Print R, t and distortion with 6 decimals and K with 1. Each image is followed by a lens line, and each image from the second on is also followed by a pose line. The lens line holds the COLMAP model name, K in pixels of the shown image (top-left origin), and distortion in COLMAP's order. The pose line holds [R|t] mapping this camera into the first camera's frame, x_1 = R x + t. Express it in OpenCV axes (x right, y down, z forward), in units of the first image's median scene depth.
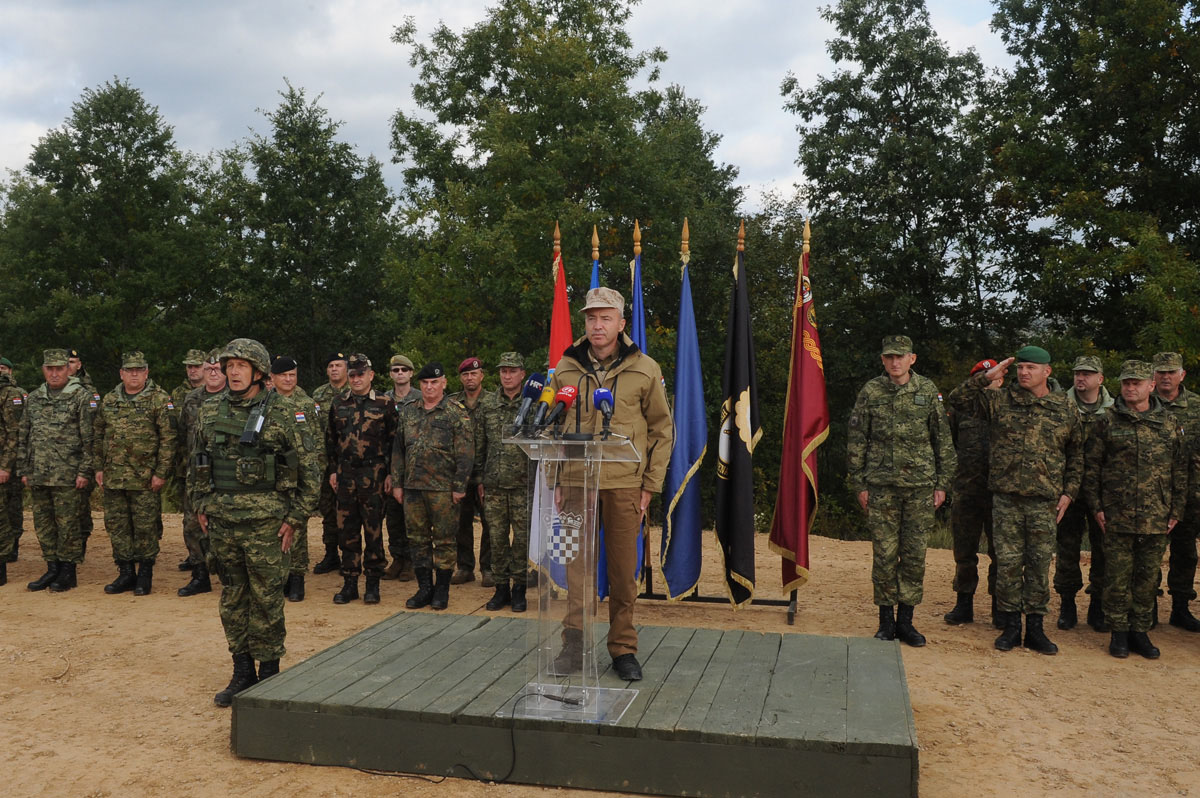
lens RADIAL K [[1146.7, 0, 604.5], [0, 1146.7, 406.4], [0, 0, 1]] dist [-0.035625, -0.014497]
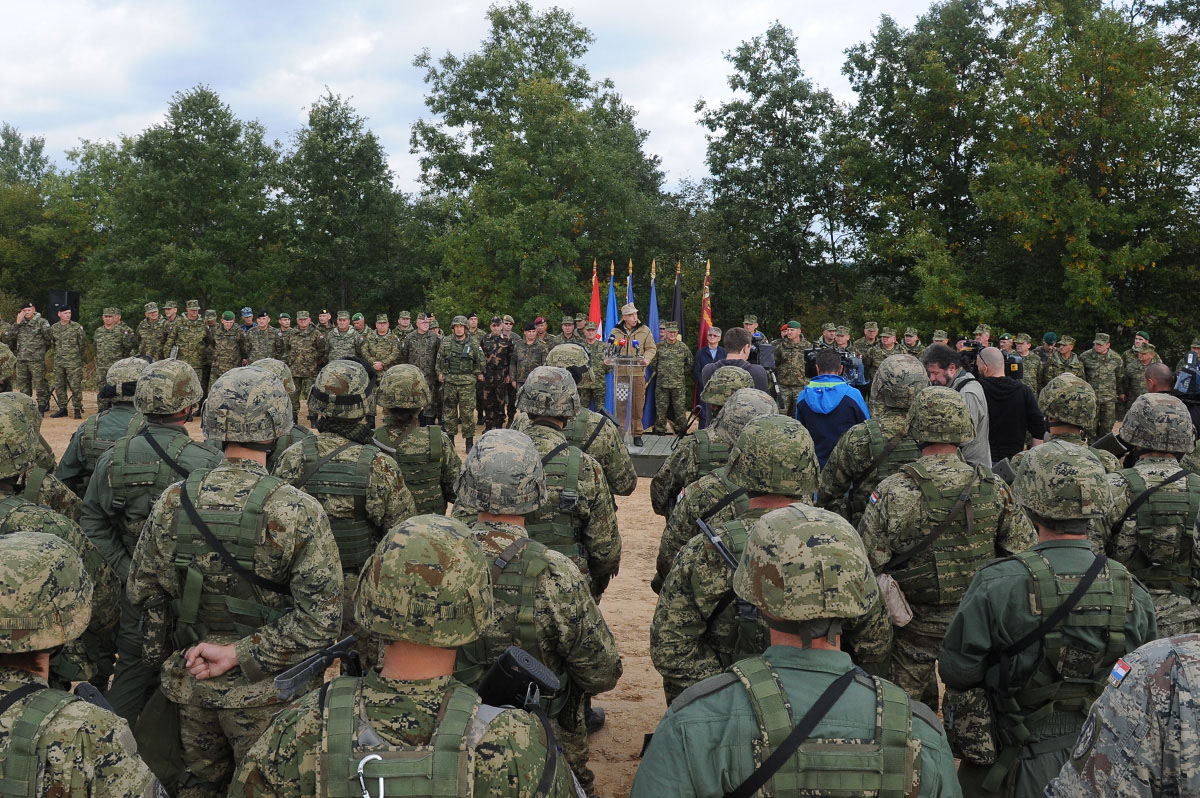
lens RADIAL K [[903.5, 0, 599.3], [0, 903.5, 391.1], [0, 0, 1]] dist [-0.060870, 0.000553]
pose [[0.998494, 0.007591, 0.054337, -0.018742], [-0.011152, 0.997789, 0.065524, -0.003306], [-0.053719, -0.066032, 0.996370, -0.110599]]
